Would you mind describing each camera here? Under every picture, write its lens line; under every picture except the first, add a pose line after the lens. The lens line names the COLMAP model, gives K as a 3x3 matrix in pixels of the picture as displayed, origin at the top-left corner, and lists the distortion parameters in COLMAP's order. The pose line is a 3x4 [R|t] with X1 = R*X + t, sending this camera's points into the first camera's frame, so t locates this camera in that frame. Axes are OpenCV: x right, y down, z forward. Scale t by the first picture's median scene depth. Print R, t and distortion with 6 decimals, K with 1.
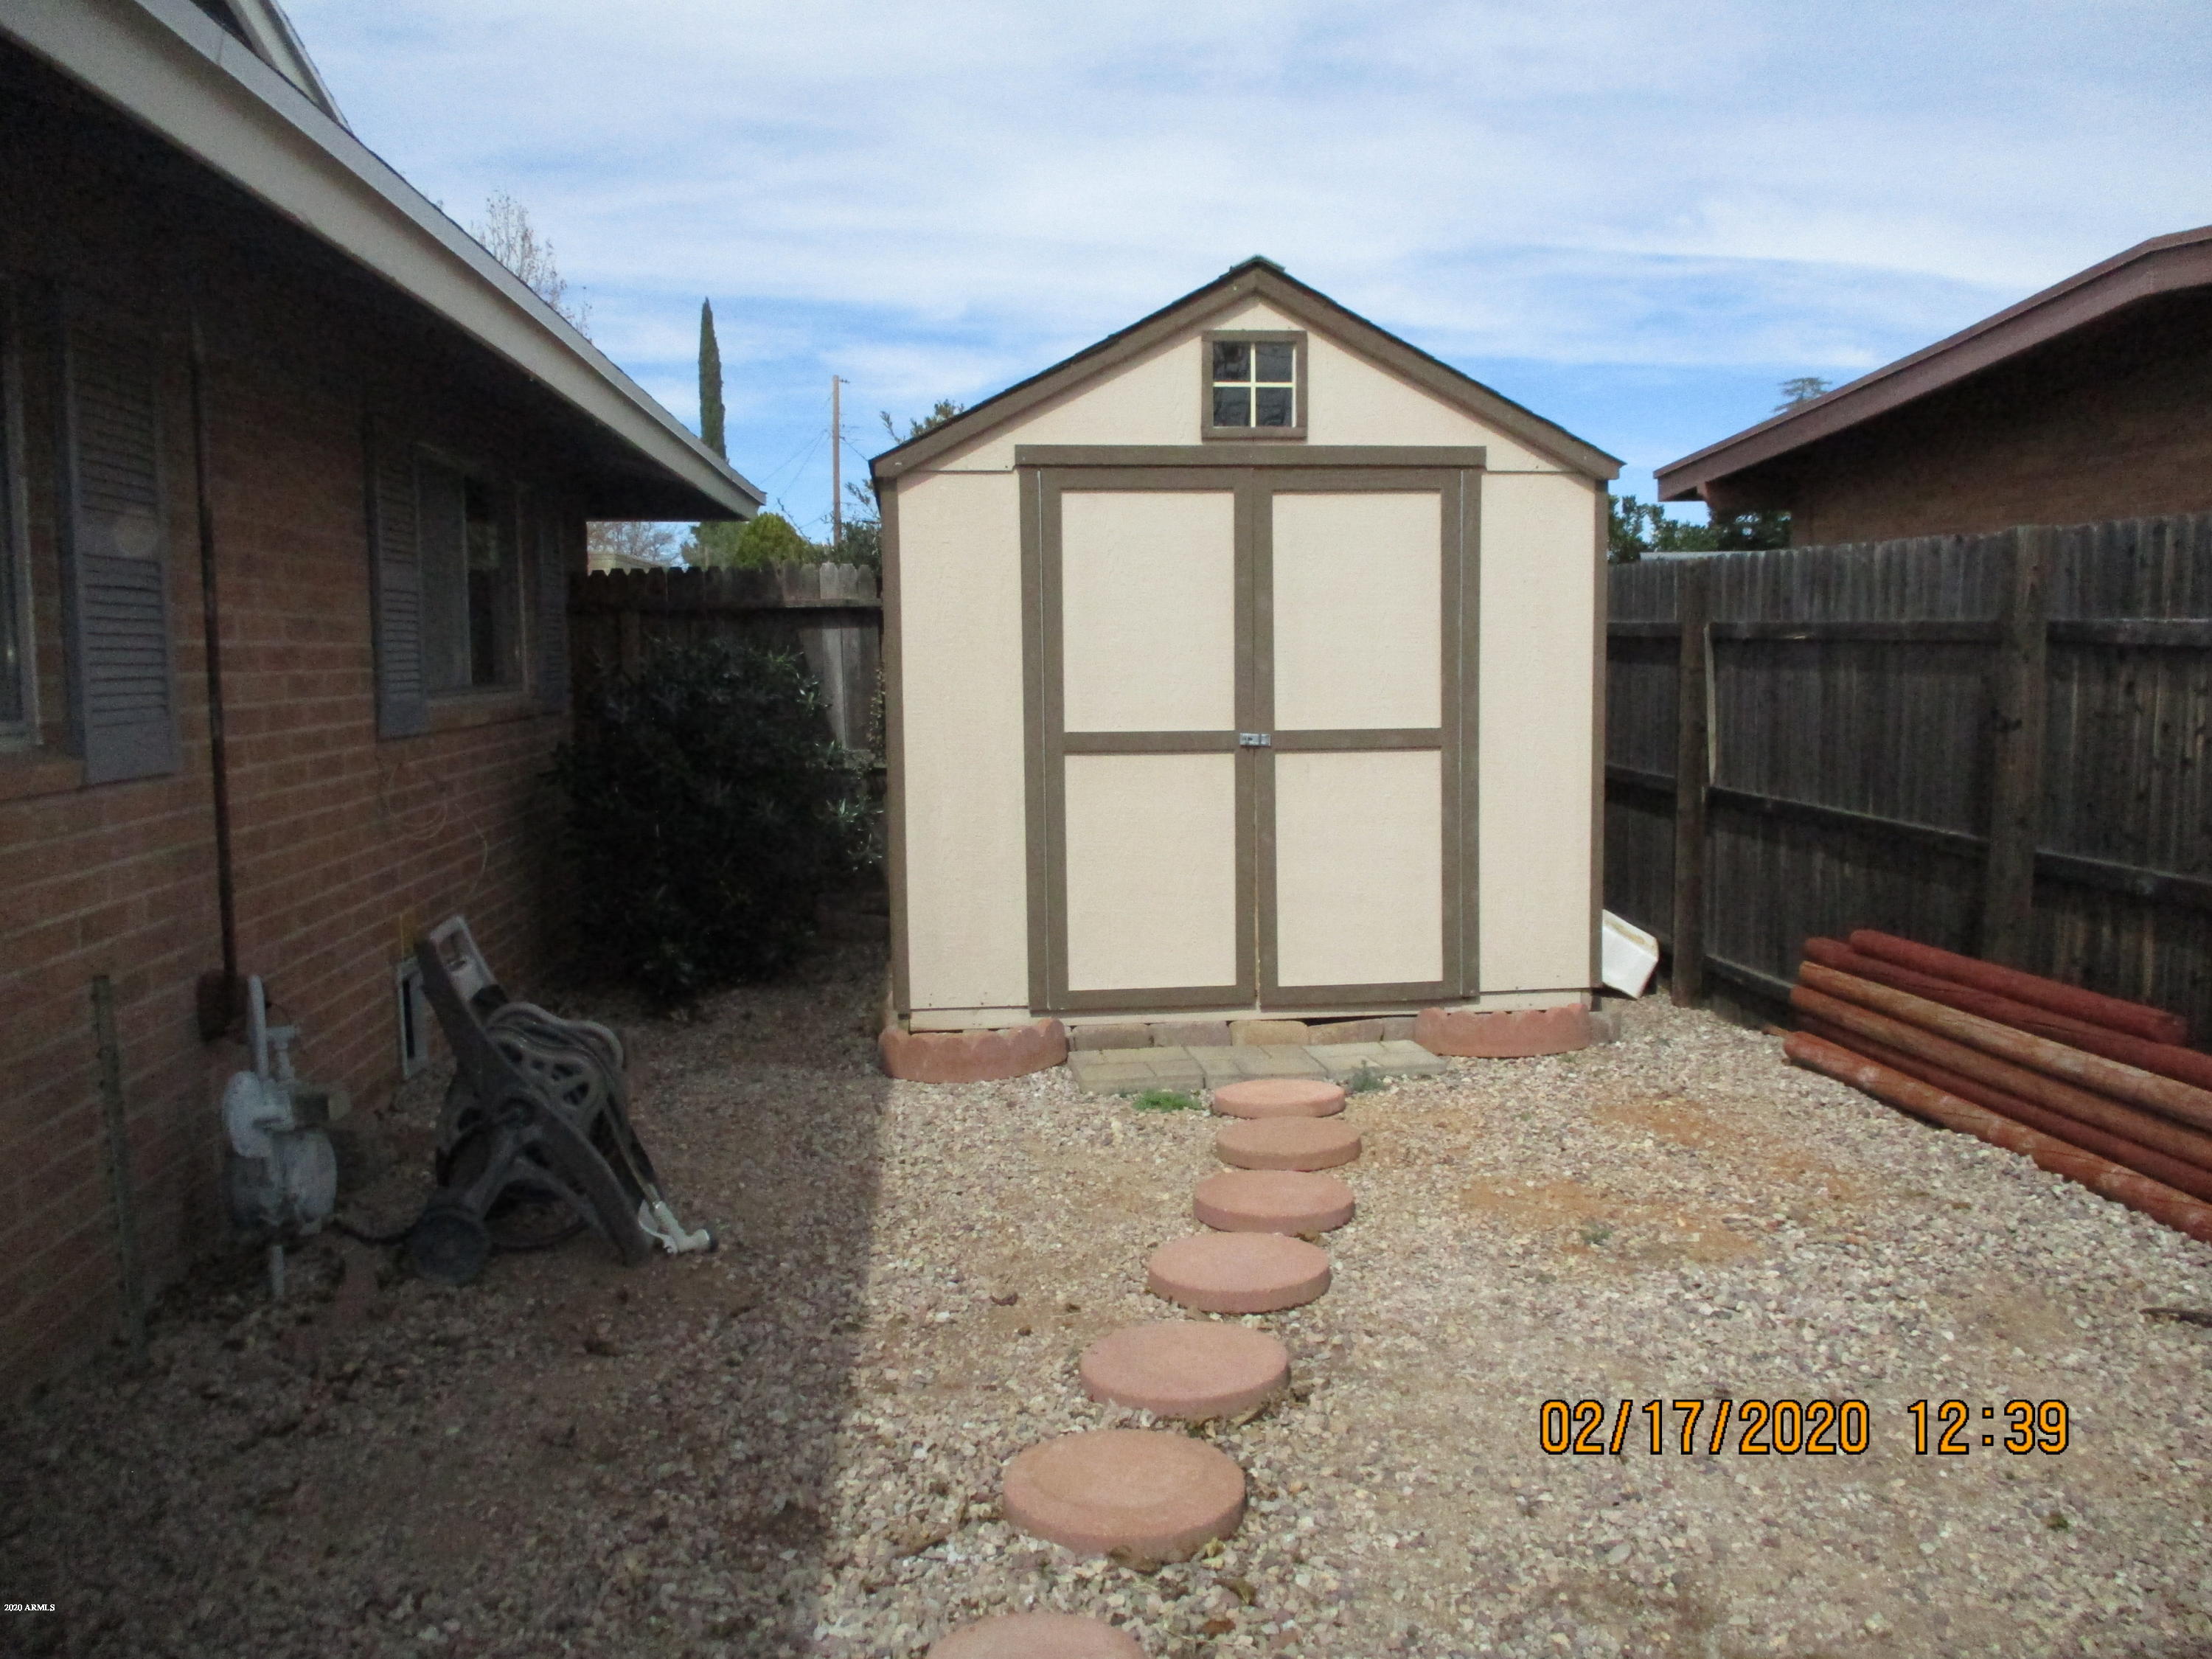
lens RADIAL K [[1824.0, 0, 1103.9], [0, 1824.0, 832.5], [0, 0, 1]] dist [-0.037774, 0.010190]
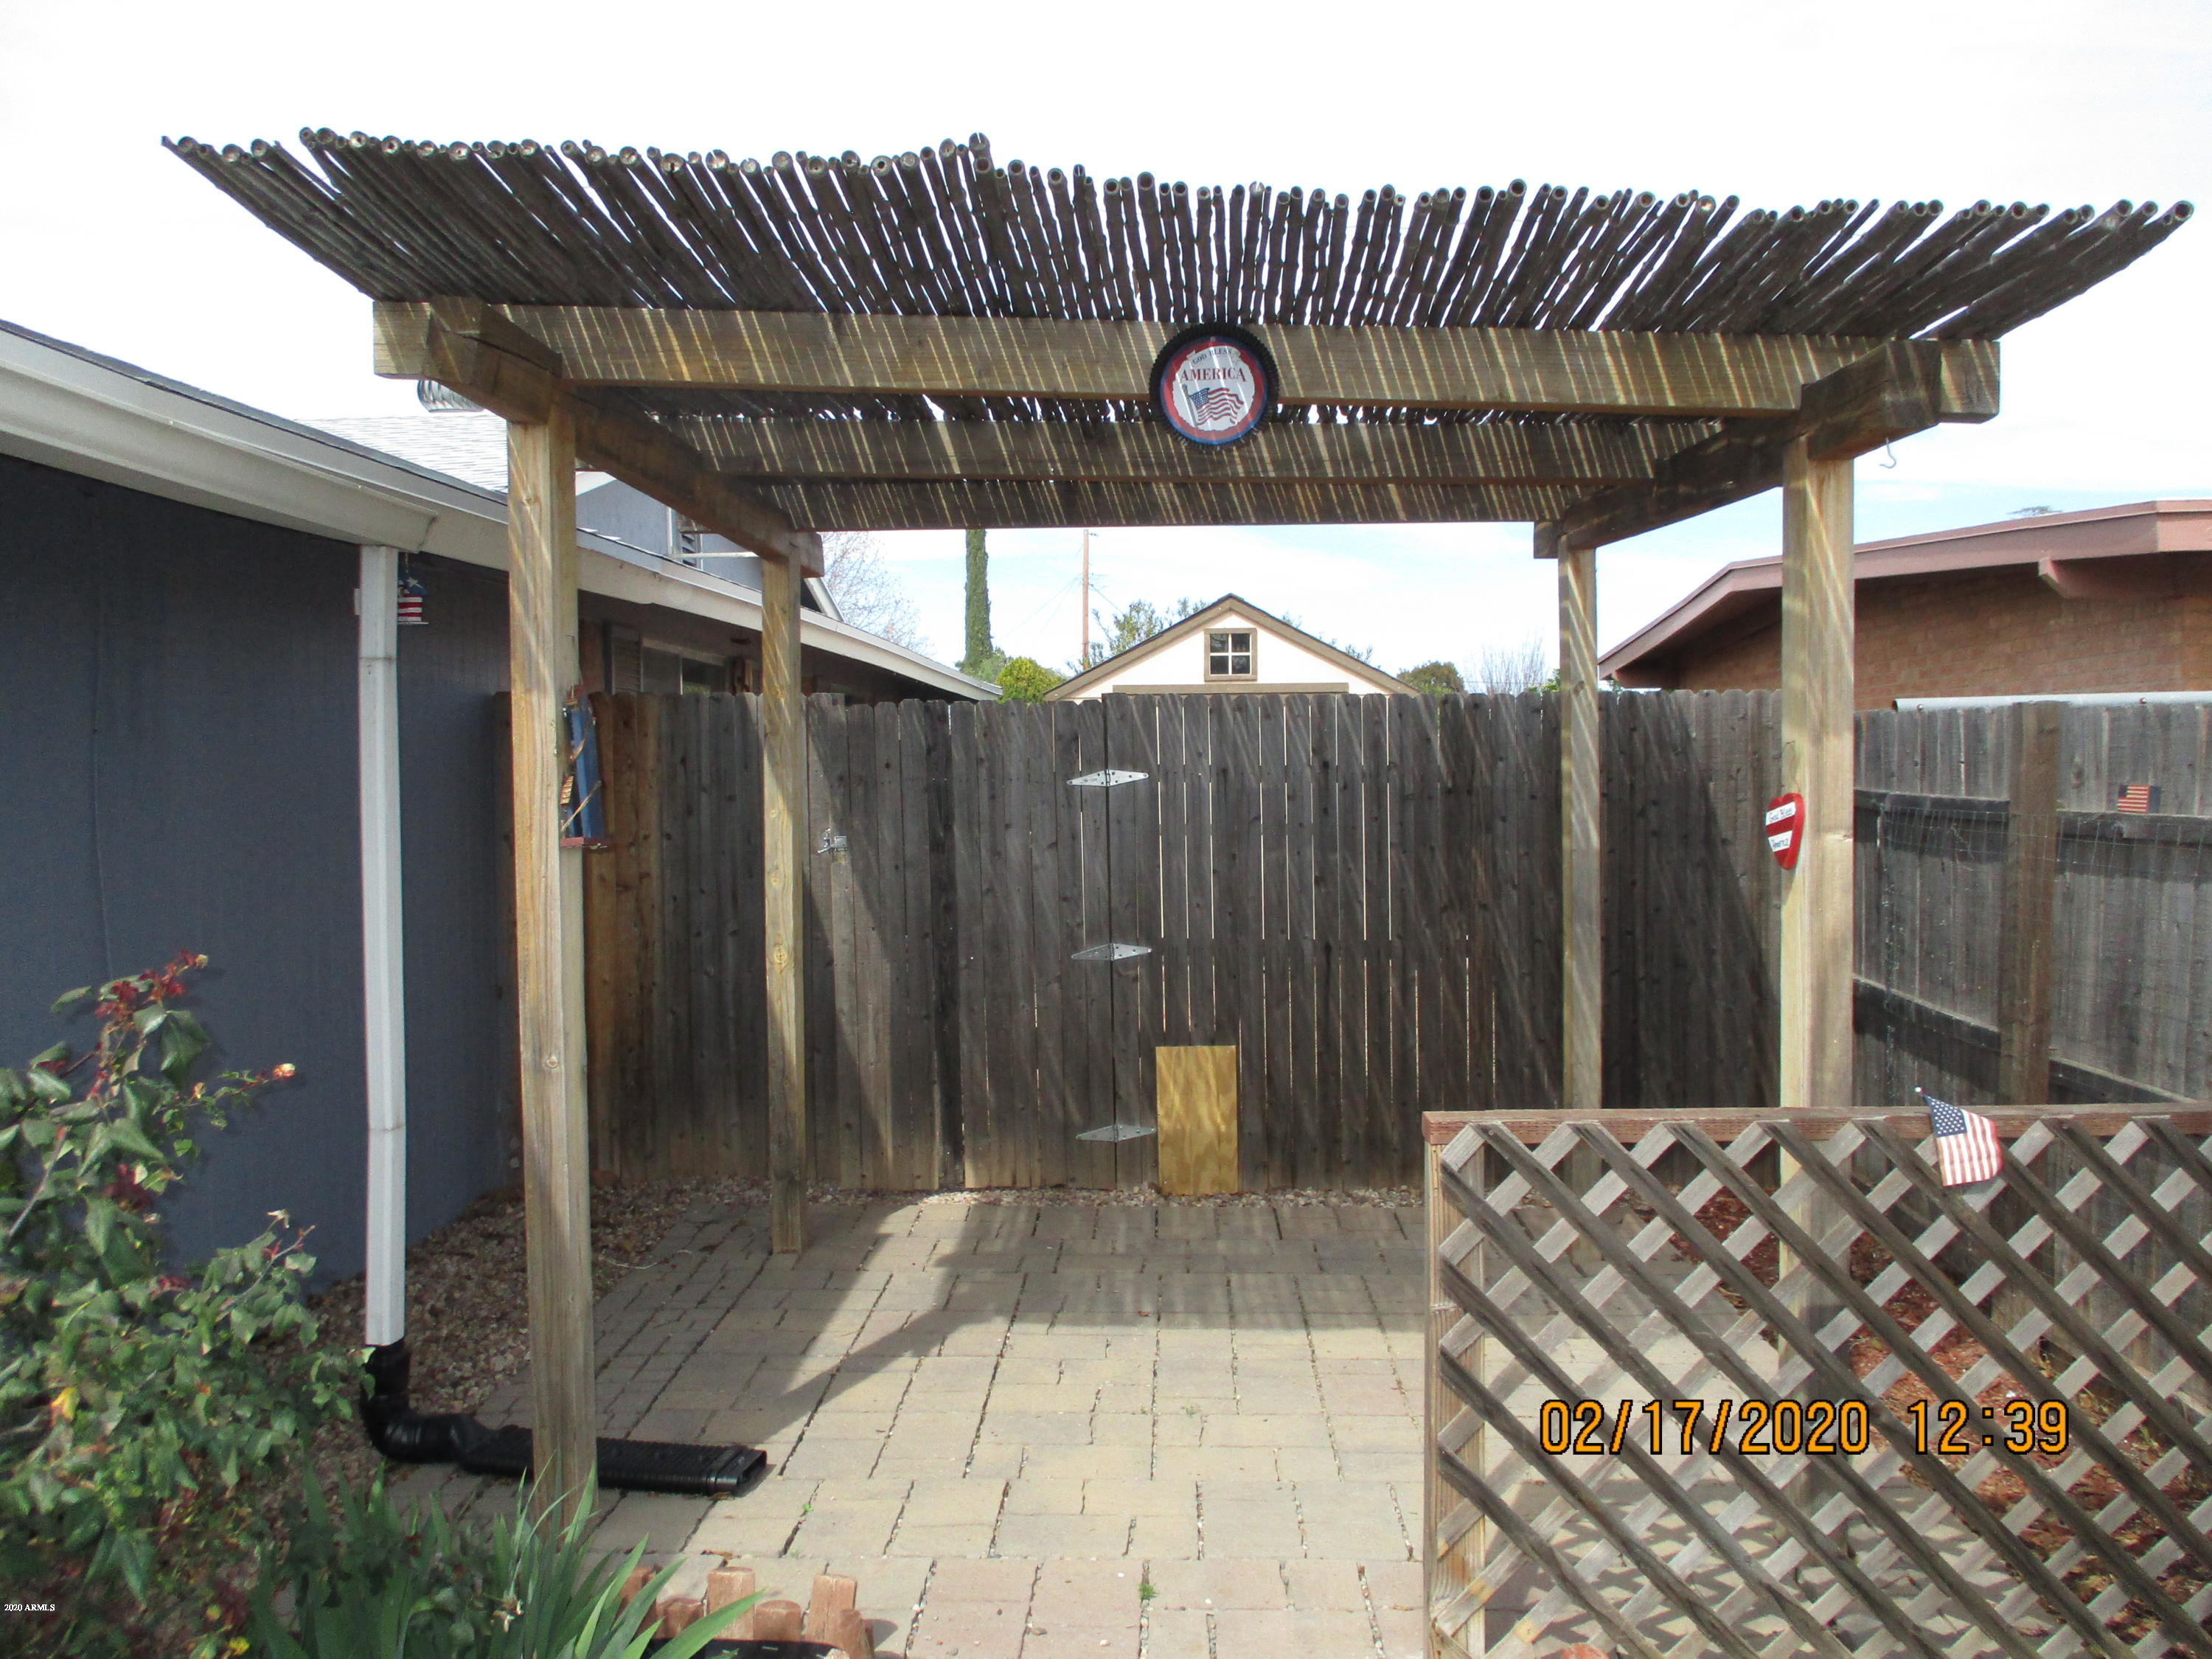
lens RADIAL K [[1824.0, 0, 1107.5], [0, 1824.0, 826.8], [0, 0, 1]] dist [-0.037774, 0.010190]
pose [[0.990268, -0.002504, -0.139153, 0.228853], [-0.007058, 0.997648, -0.068179, 0.084799], [0.138997, 0.068497, 0.987921, -1.011178]]
